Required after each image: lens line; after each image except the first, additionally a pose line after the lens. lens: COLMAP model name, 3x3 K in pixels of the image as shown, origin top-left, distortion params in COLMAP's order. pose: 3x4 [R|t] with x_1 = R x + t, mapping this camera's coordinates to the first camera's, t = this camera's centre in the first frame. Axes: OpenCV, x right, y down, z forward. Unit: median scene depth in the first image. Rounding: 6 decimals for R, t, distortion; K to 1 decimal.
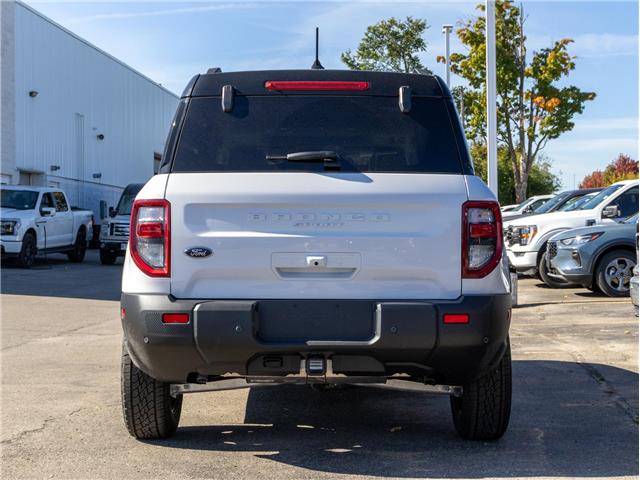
lens RADIAL K [[1169.3, 0, 320.0], [0, 1169.3, 240.0], [0, 0, 1]] dist [-0.376735, -0.038230]
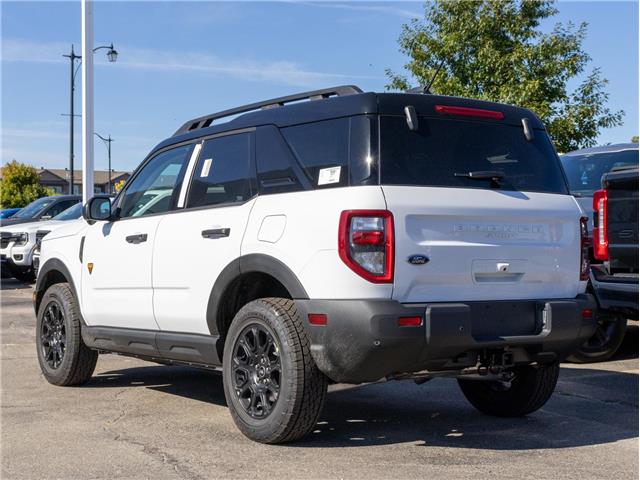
lens RADIAL K [[1169.3, 0, 320.0], [0, 1169.3, 240.0], [0, 0, 1]] dist [-0.376735, -0.038230]
pose [[0.849035, 0.008502, 0.528268, -0.751219], [-0.005010, 0.999955, -0.008041, 0.001367], [-0.528313, 0.004181, 0.849039, 0.127029]]
